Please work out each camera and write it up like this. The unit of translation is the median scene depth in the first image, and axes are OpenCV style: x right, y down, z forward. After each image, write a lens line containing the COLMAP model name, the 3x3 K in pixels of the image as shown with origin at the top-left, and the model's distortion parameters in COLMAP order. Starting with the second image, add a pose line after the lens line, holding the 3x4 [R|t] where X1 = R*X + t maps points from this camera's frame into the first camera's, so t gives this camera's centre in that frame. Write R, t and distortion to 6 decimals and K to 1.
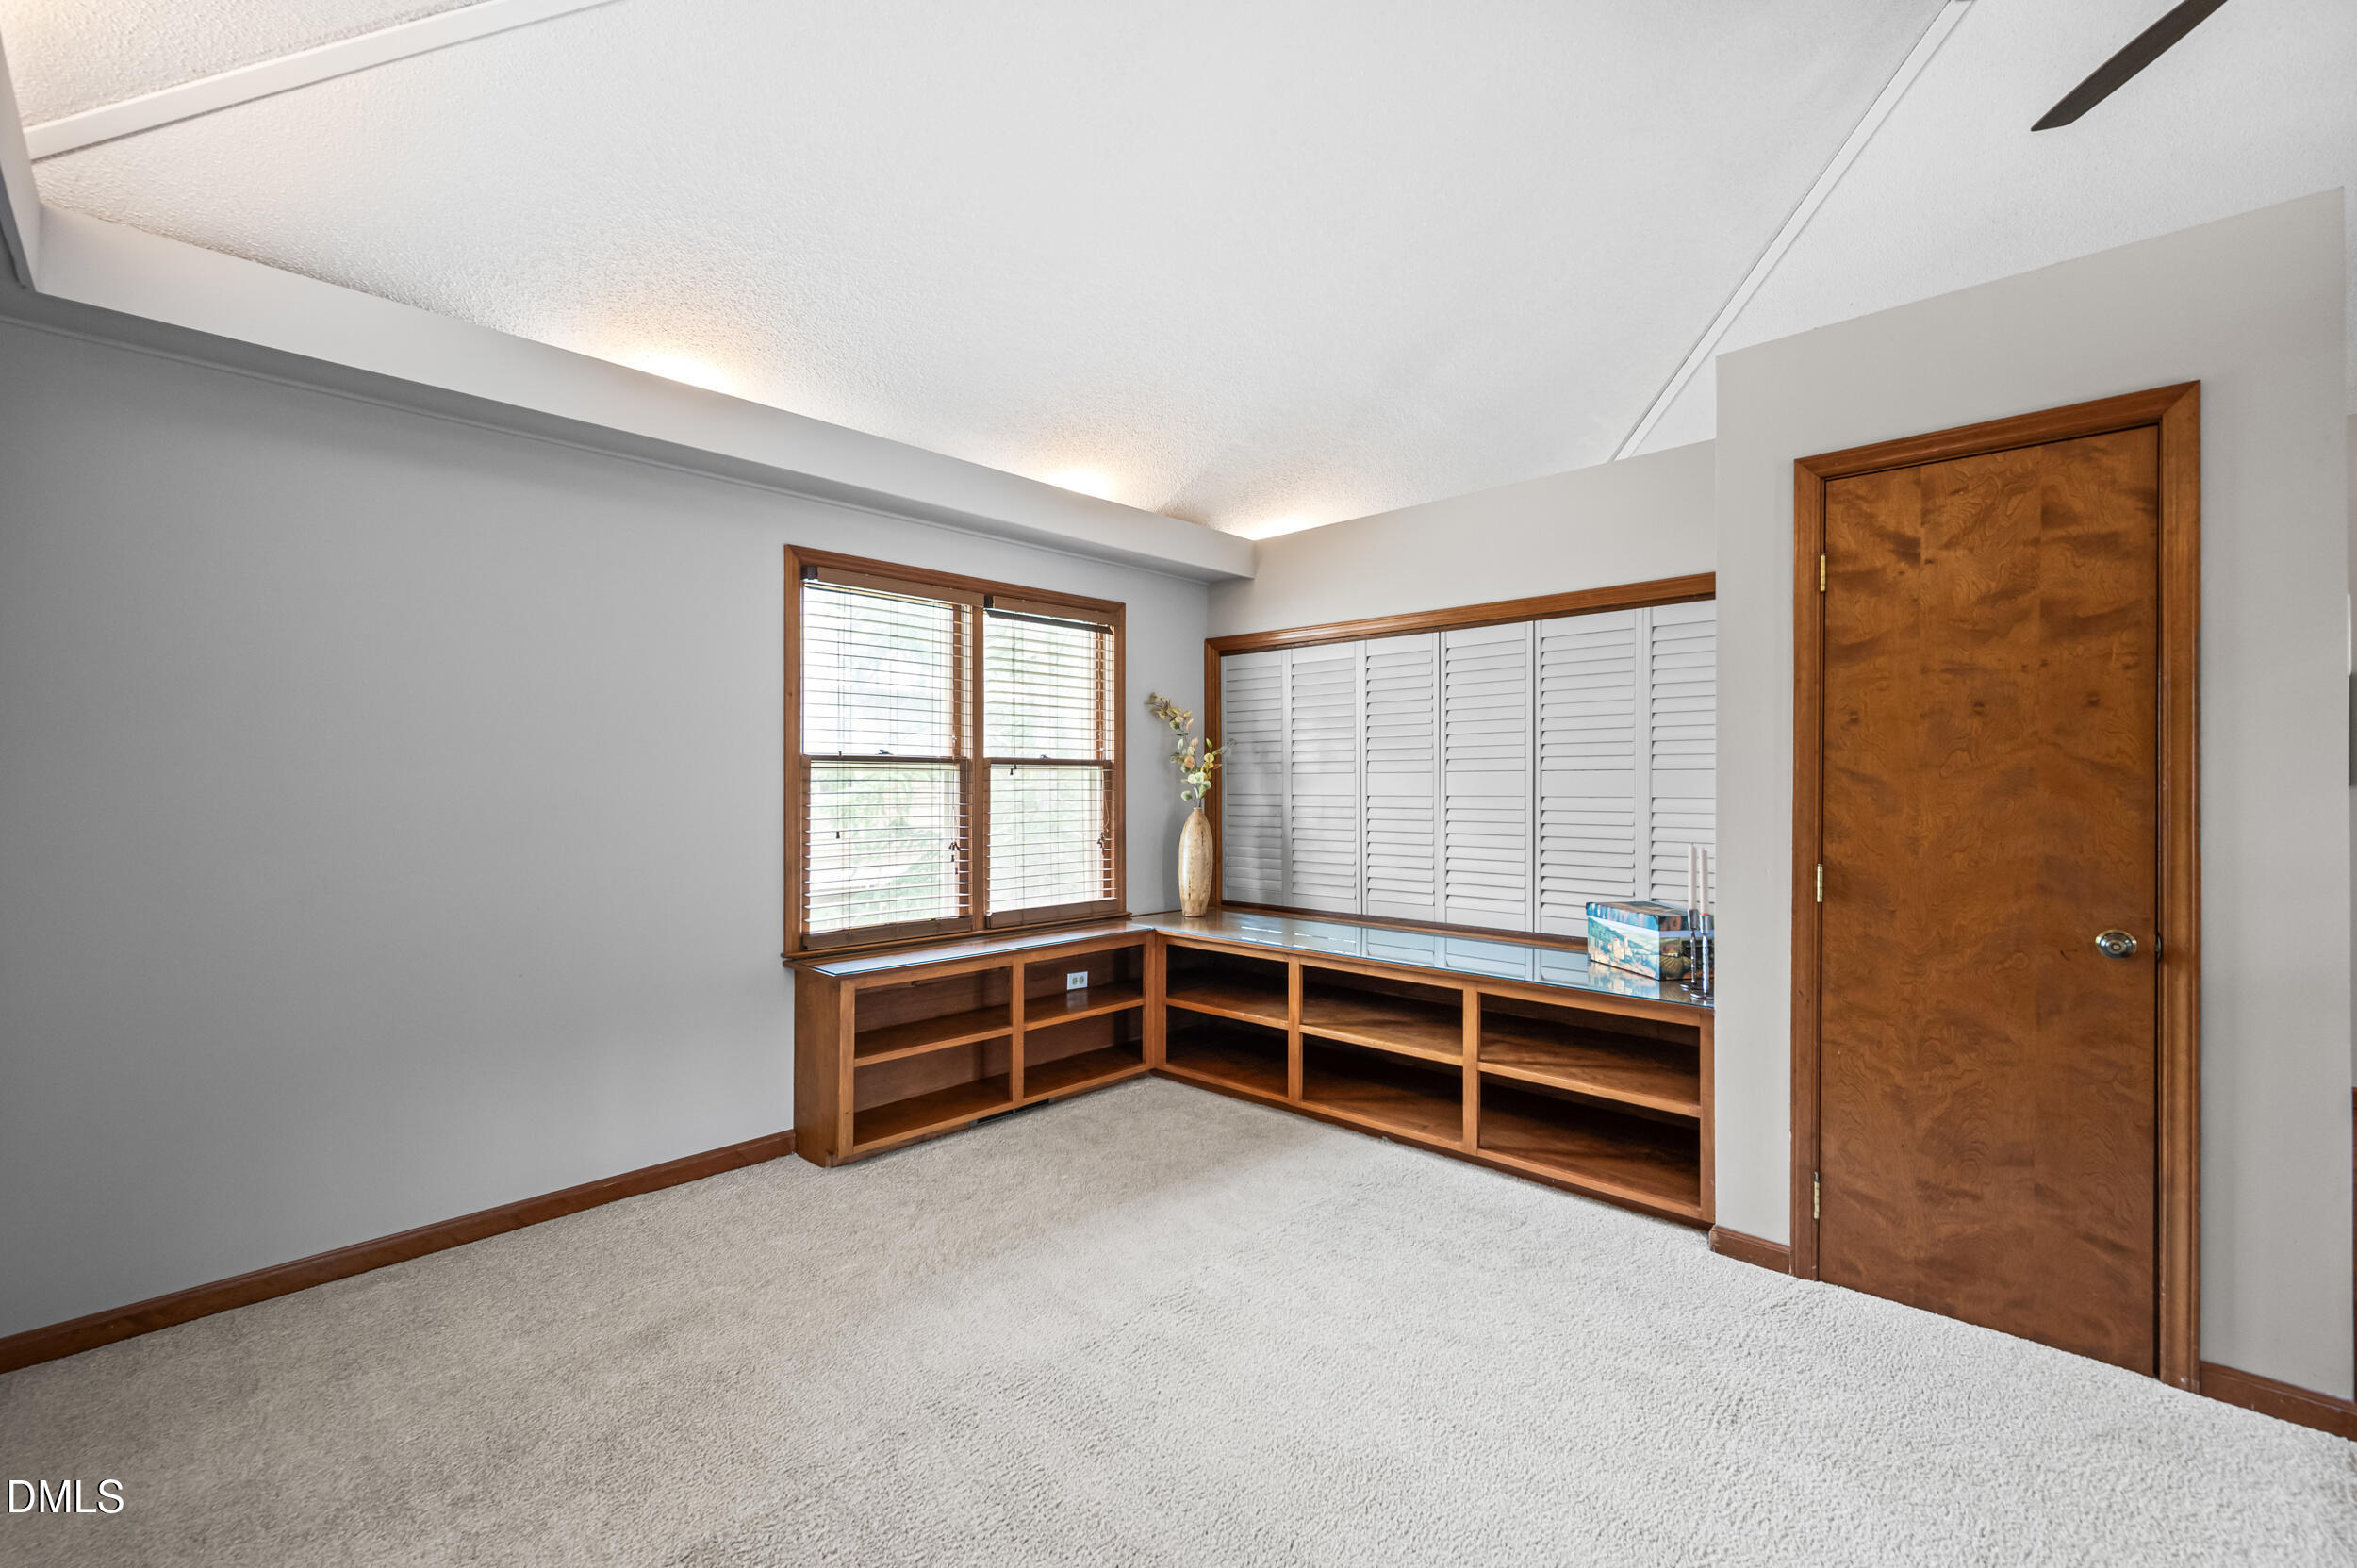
lens RADIAL K [[1014.3, 0, 1178.5], [0, 1014.3, 784.0], [0, 0, 1]] dist [0.000081, -0.000204]
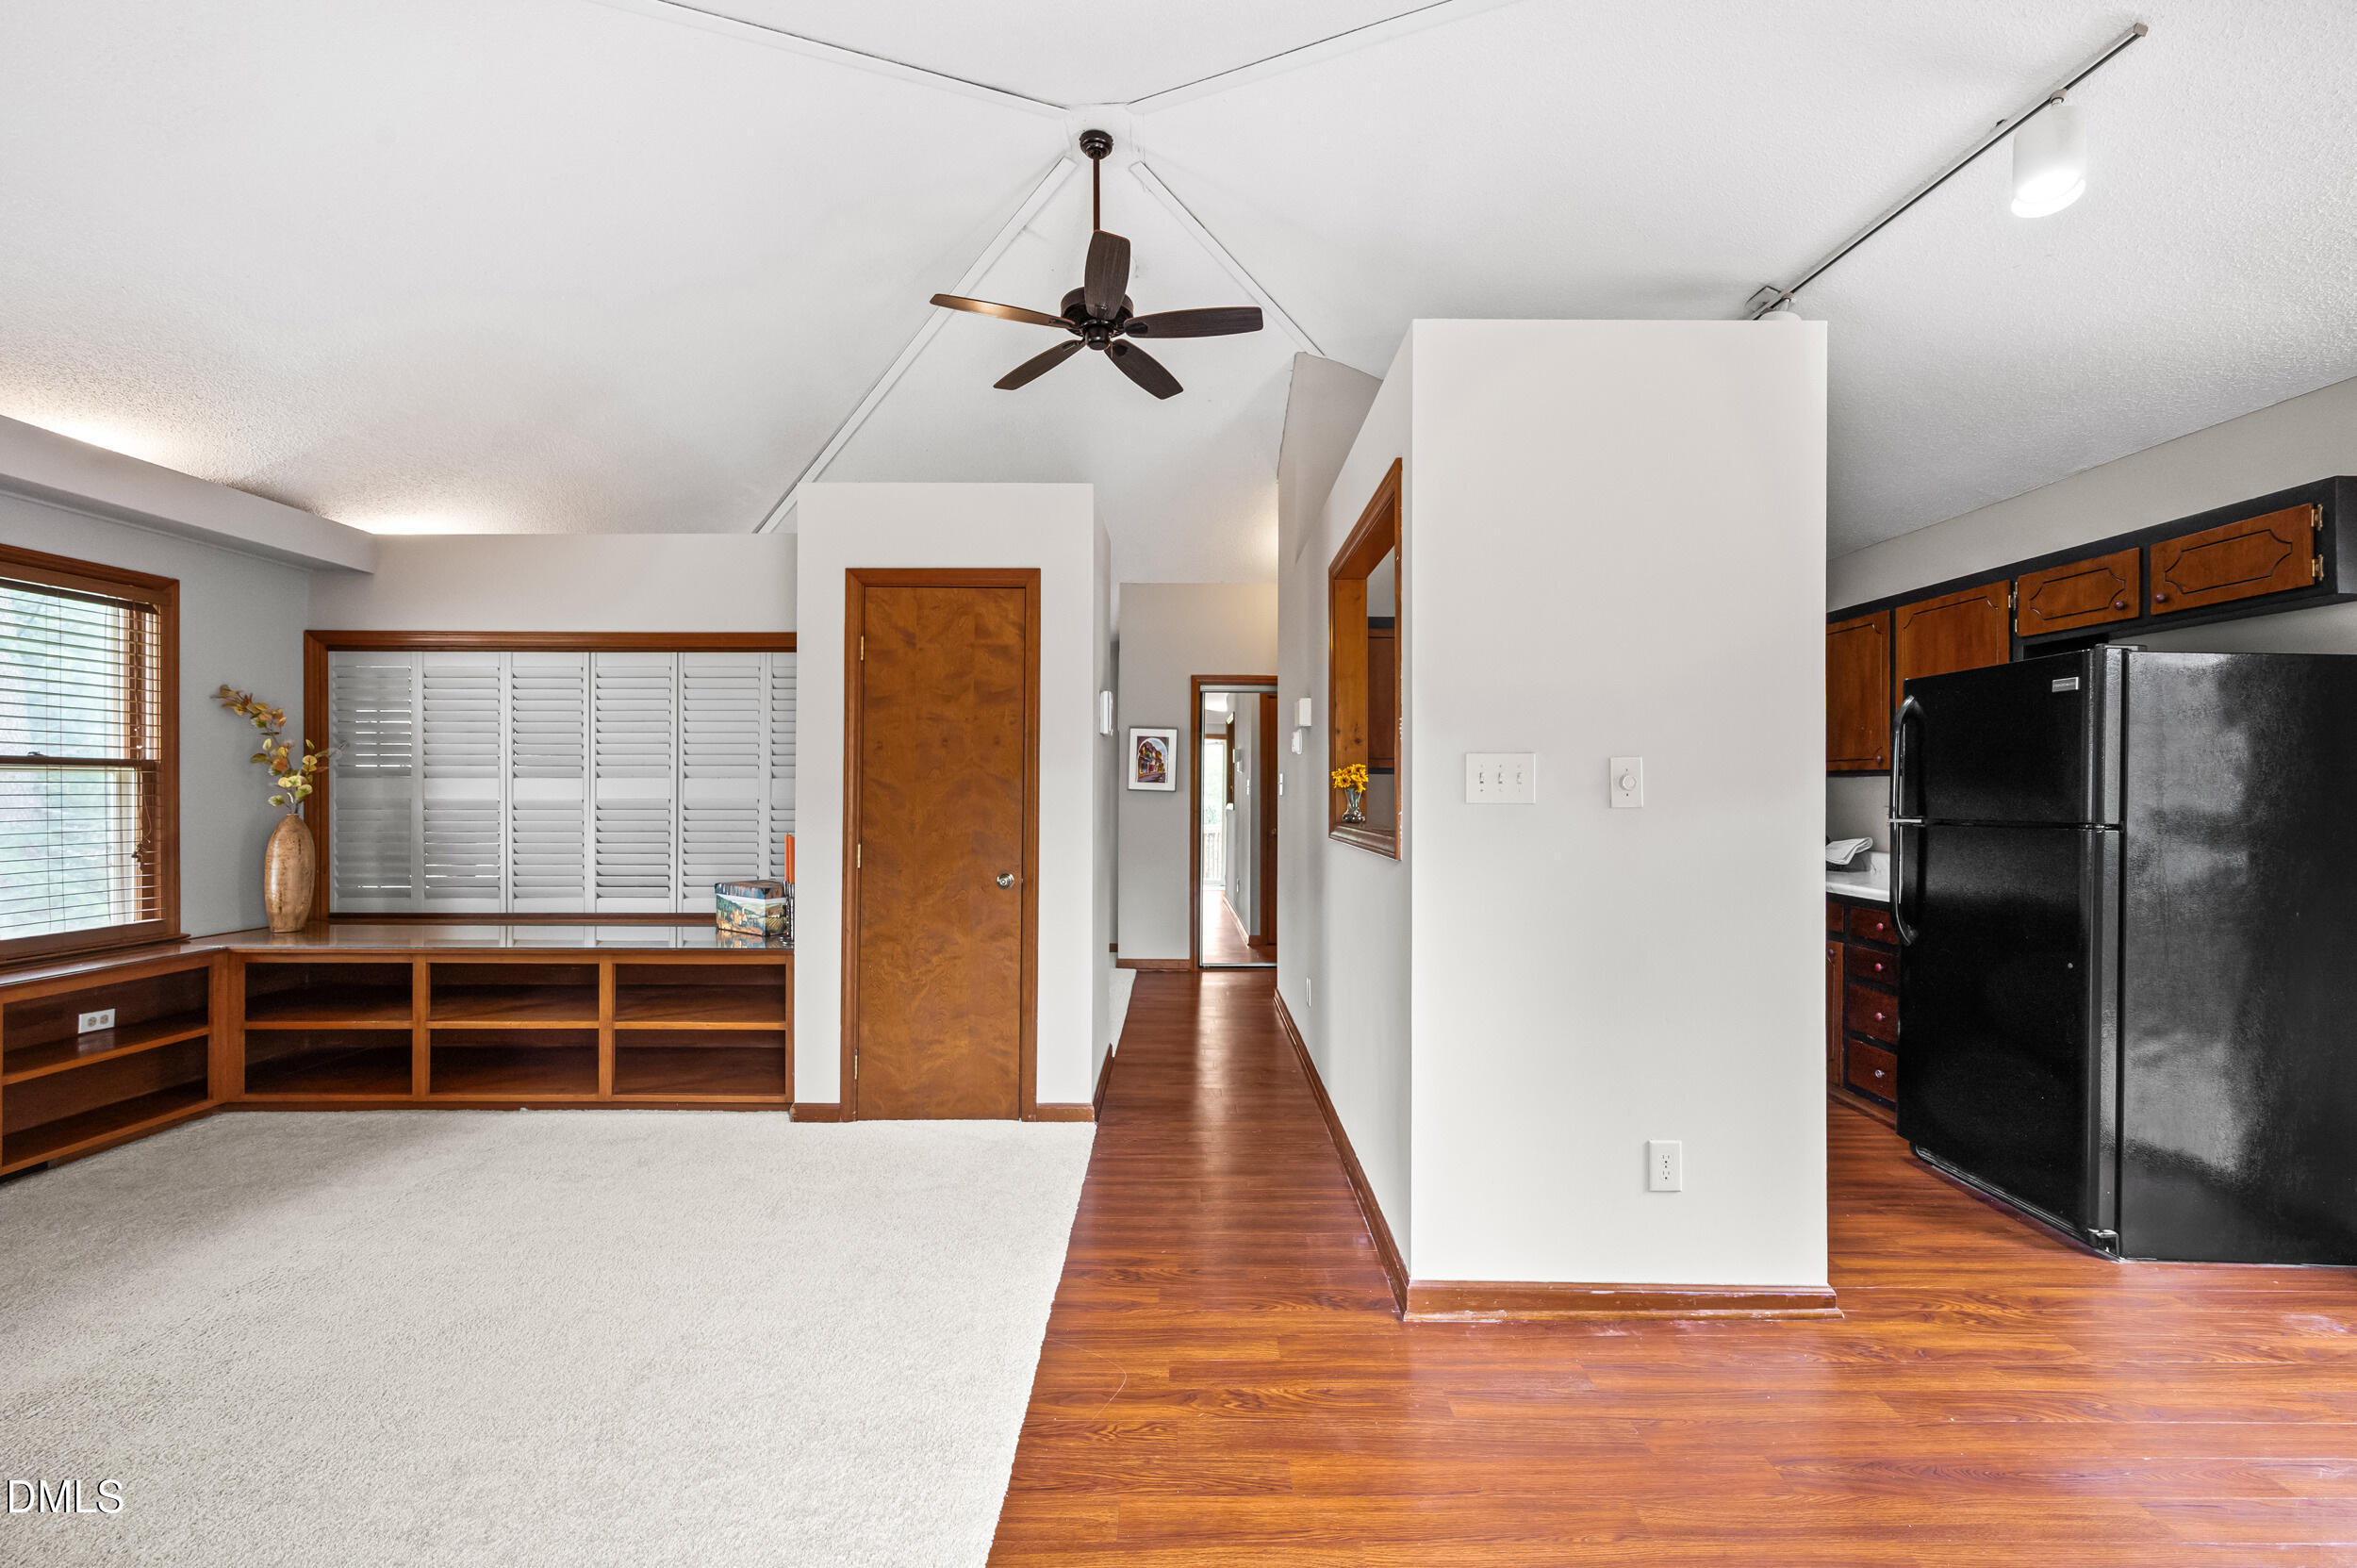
lens RADIAL K [[951.2, 0, 1186.0], [0, 951.2, 794.3], [0, 0, 1]] dist [0.000188, 0.000181]
pose [[0.720117, -0.000451, 0.693853, 0.003951], [-0.001897, 0.999995, 0.002618, 0.001965], [-0.693850, -0.003202, 0.720112, -0.219742]]
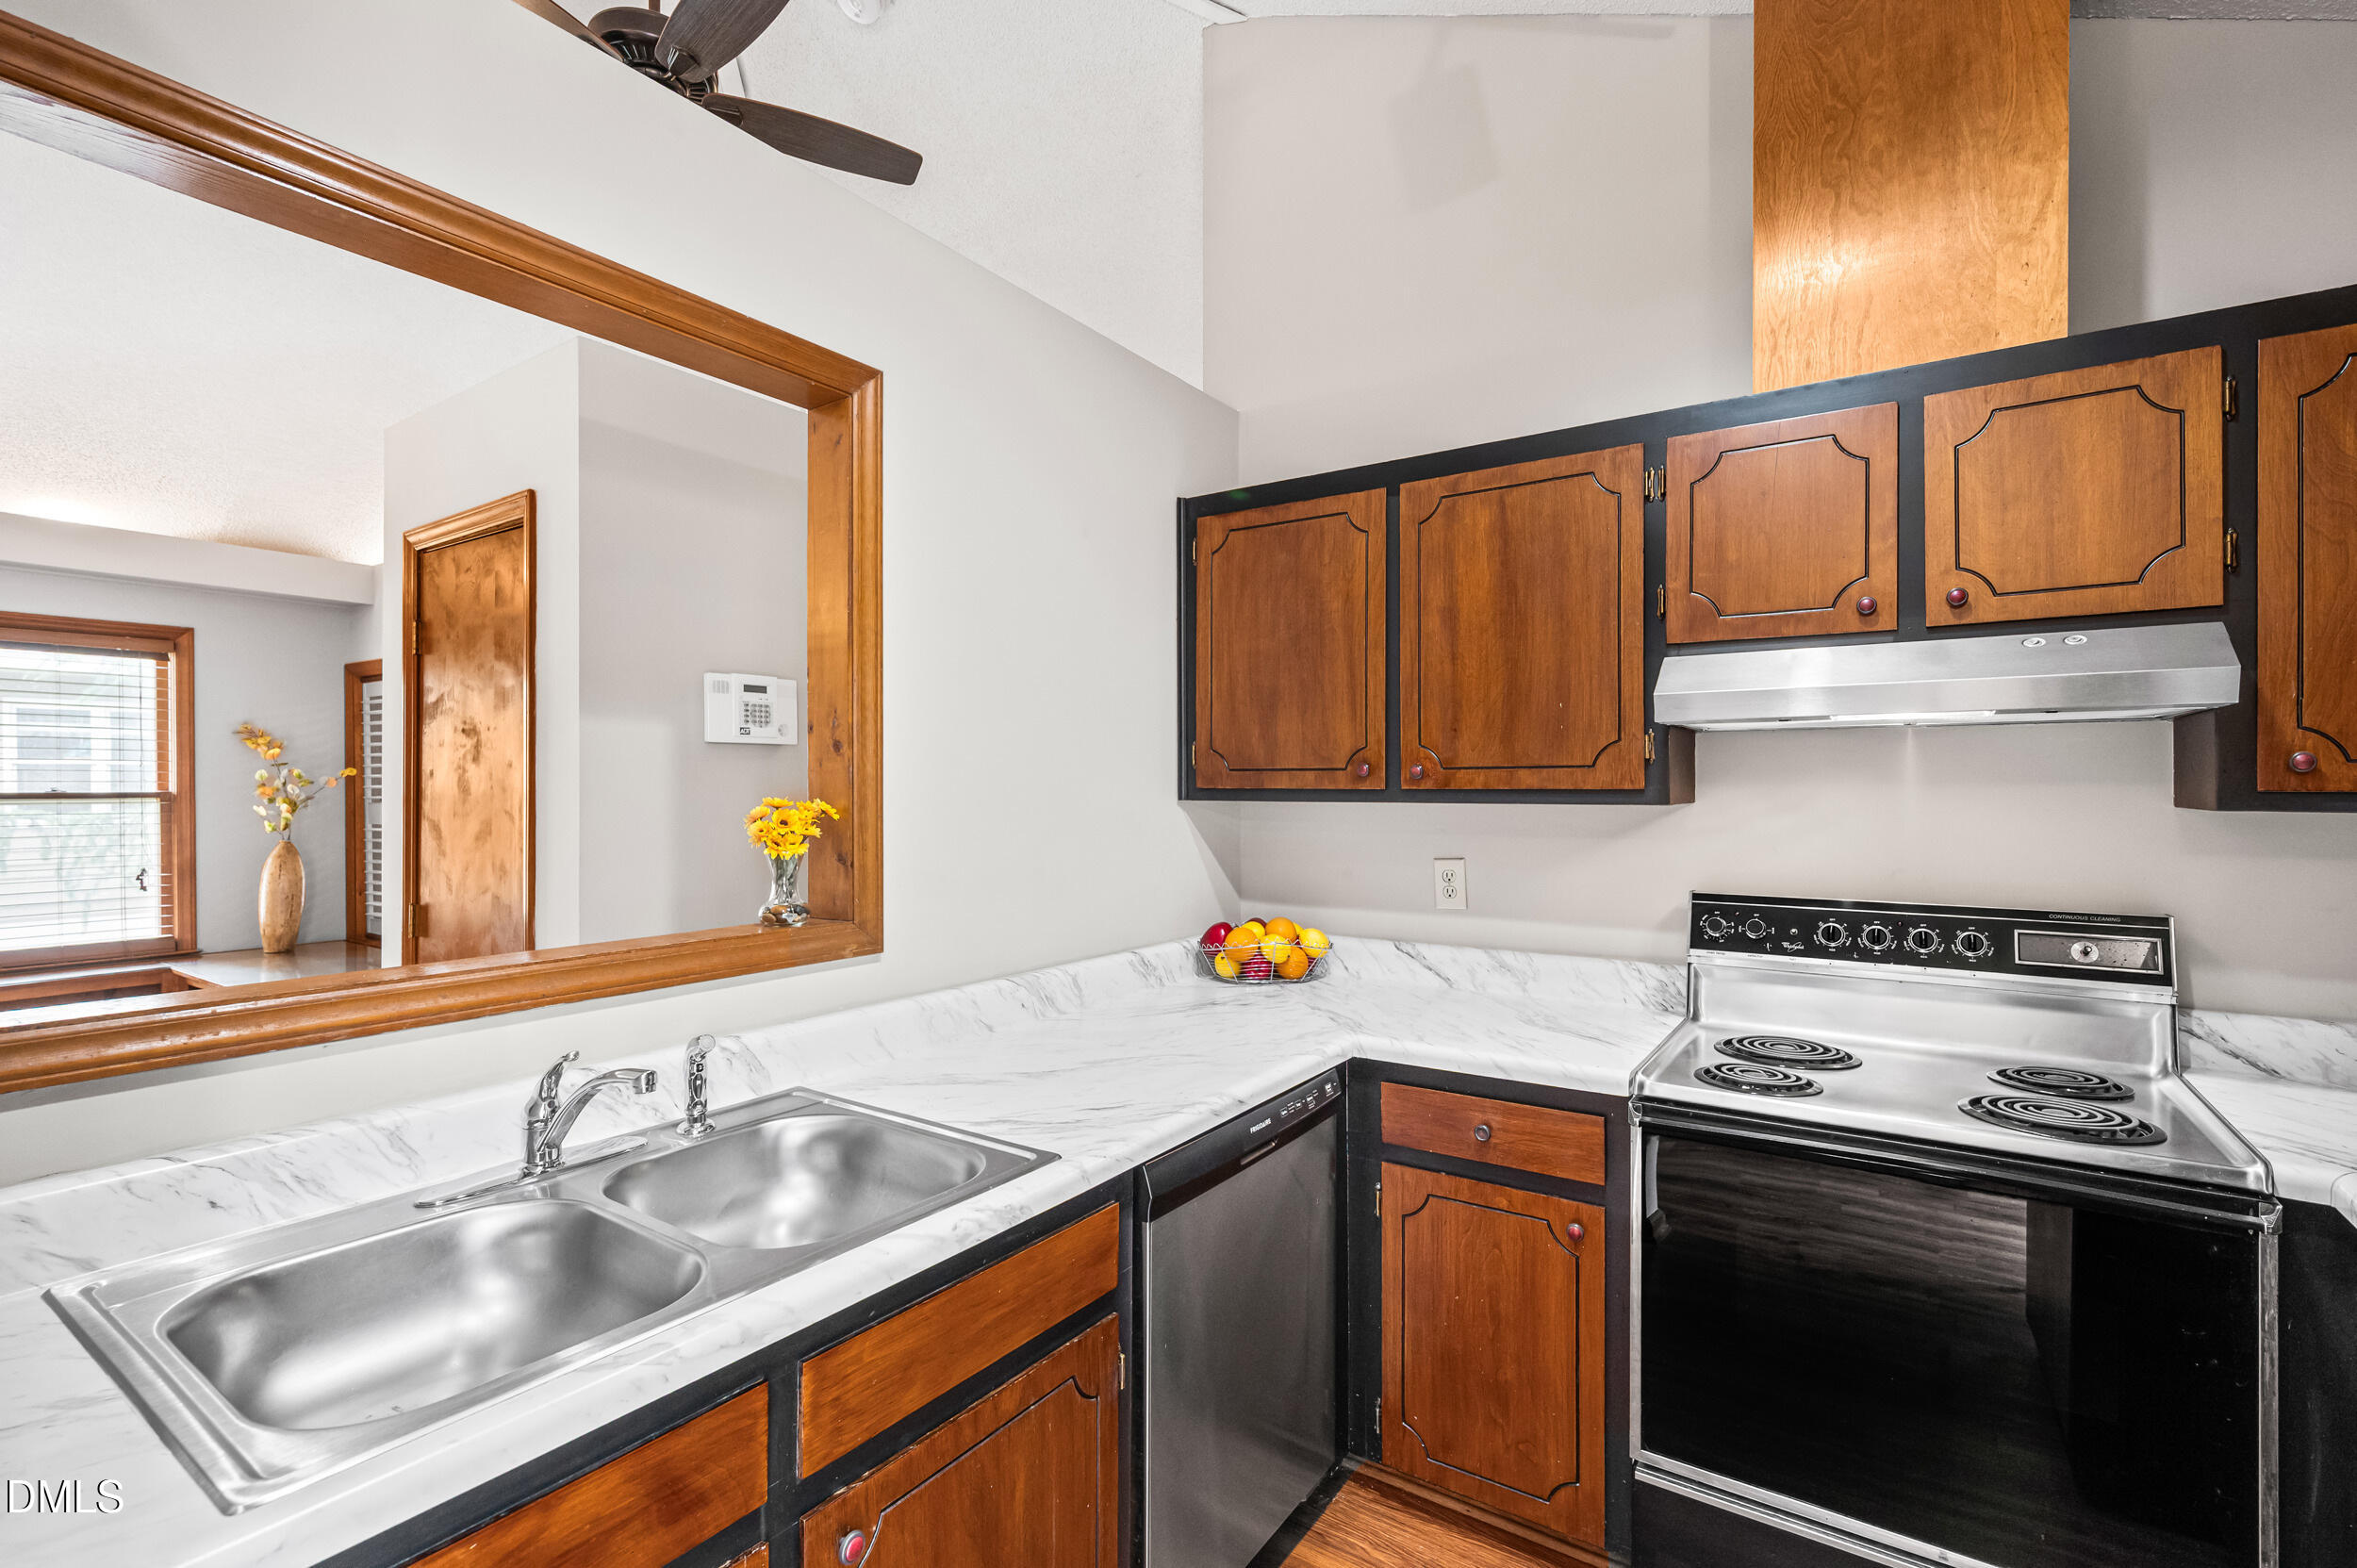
lens RADIAL K [[1061.3, 0, 1178.8], [0, 1061.3, 791.5], [0, 0, 1]] dist [-0.001287, -0.000182]
pose [[0.986005, -0.002520, 0.166699, 0.808288], [0.002376, 0.999997, 0.001062, -0.026112], [-0.166701, -0.000651, 0.986007, -0.171642]]
